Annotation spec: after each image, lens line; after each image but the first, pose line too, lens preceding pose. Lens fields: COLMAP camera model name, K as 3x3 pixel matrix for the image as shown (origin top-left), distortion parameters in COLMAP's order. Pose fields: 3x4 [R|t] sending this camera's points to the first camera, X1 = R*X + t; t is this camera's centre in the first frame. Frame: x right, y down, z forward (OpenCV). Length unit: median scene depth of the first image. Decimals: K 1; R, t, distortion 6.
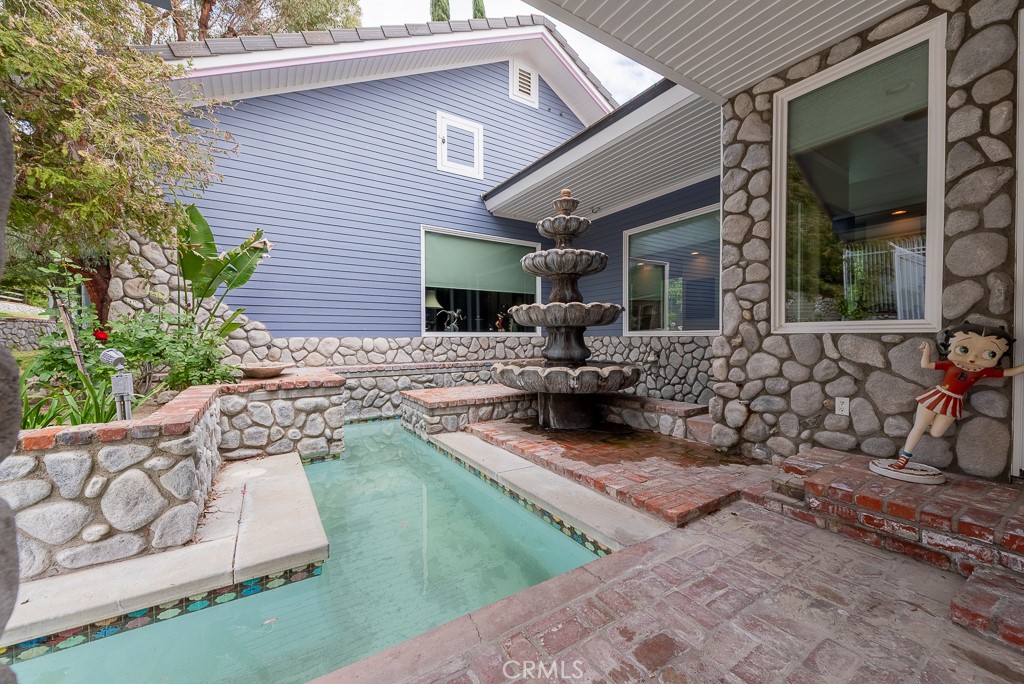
lens RADIAL K [[396.1, 0, 512.0], [0, 396.1, 342.0], [0, 0, 1]] dist [0.008630, -0.003435]
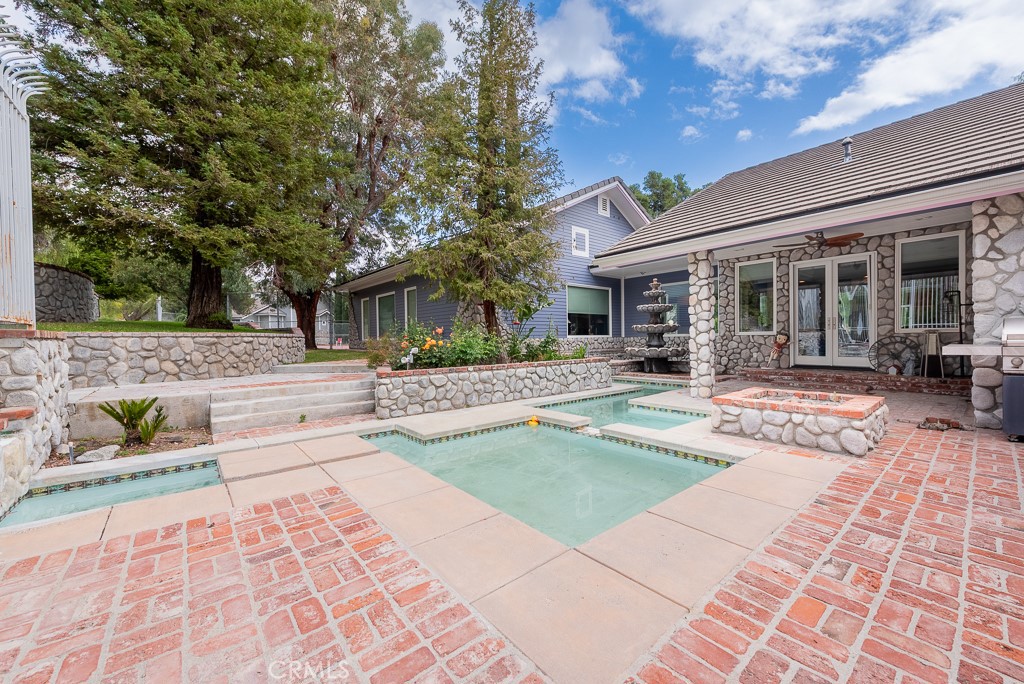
lens RADIAL K [[396.1, 0, 512.0], [0, 396.1, 342.0], [0, 0, 1]] dist [0.008630, -0.003435]
pose [[0.991992, -0.011004, 0.125822, -1.557273], [0.011720, 0.999919, -0.004949, 0.028699], [-0.125758, 0.006383, 0.992040, -1.979316]]
